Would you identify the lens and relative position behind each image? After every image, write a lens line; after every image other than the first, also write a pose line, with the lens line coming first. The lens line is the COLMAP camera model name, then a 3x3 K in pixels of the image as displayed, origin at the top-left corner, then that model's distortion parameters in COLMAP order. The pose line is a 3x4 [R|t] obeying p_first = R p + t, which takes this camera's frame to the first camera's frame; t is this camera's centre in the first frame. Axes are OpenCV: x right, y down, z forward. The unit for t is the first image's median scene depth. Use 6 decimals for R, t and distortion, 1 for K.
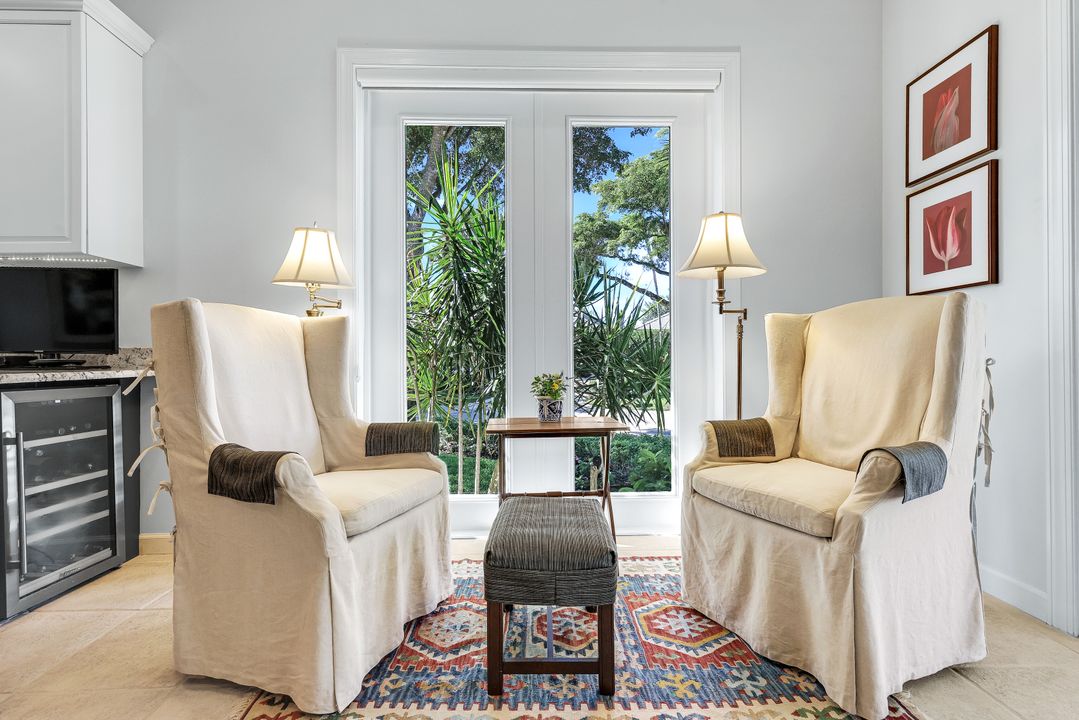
lens RADIAL K [[475.5, 0, 539.5], [0, 475.5, 360.0], [0, 0, 1]] dist [-0.002130, -0.000755]
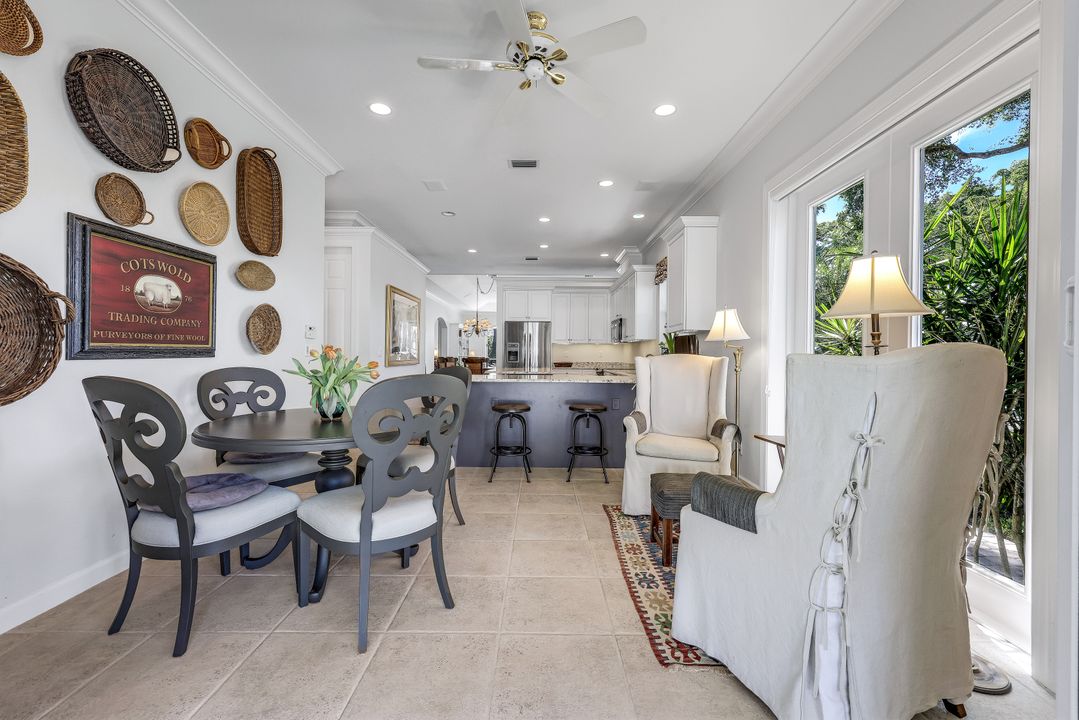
lens RADIAL K [[444.8, 0, 538.9], [0, 444.8, 355.6], [0, 0, 1]] dist [-0.000438, 0.000005]
pose [[-0.026659, 0.005672, -0.999628, 1.383202], [-0.009621, 0.999936, 0.005930, -0.107304], [0.999598, 0.009776, -0.026603, 0.376899]]
